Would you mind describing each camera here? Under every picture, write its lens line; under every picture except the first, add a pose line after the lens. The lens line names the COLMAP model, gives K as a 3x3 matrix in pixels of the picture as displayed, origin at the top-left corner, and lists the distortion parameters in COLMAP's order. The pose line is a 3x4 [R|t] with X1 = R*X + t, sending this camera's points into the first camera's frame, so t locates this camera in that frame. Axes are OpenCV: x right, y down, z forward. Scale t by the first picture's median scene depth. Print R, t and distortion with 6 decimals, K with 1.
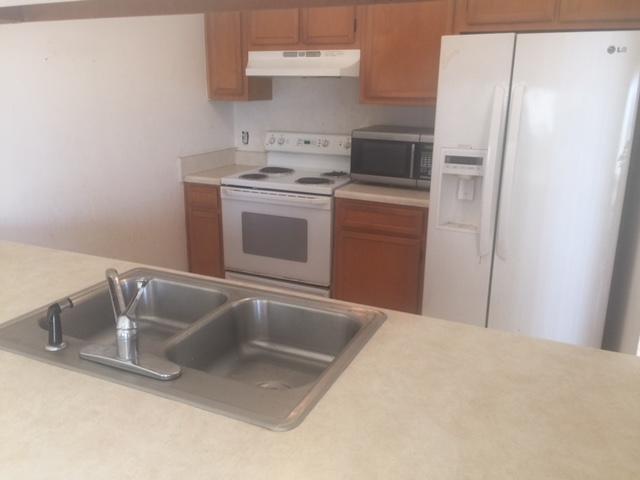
lens RADIAL K [[543.1, 0, 320.0], [0, 543.1, 245.8], [0, 0, 1]] dist [0.048187, -0.003296]
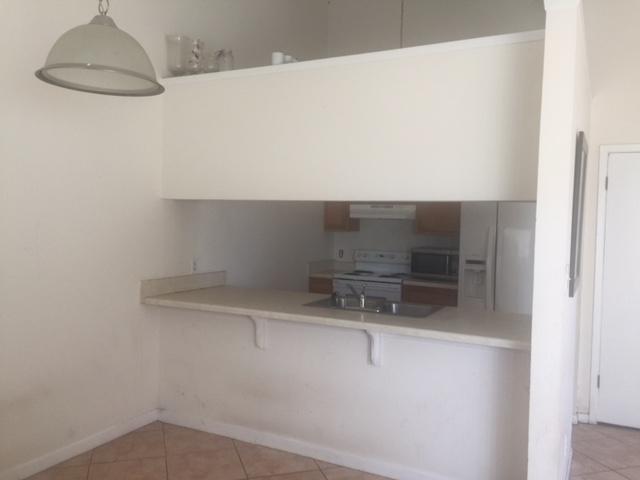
lens RADIAL K [[543.1, 0, 320.0], [0, 543.1, 245.8], [0, 0, 1]] dist [0.048187, -0.003296]
pose [[0.998847, 0.019814, -0.043735, -0.151903], [-0.029697, 0.970694, -0.238475, 0.196246], [0.037728, 0.239499, 0.970163, -0.677066]]
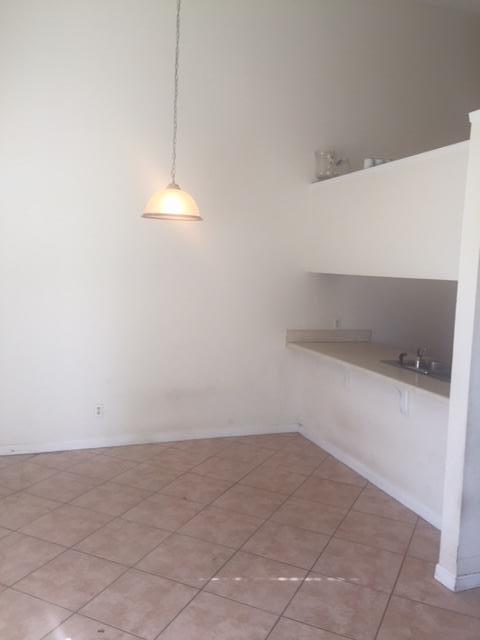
lens RADIAL K [[543.1, 0, 240.0], [0, 543.1, 320.0], [0, 0, 1]] dist [0.048187, -0.003296]
pose [[0.696065, 0.089428, -0.712387, 0.448988], [-0.232528, 0.966814, -0.105833, 0.179202], [0.679282, 0.239317, 0.693761, -0.782191]]
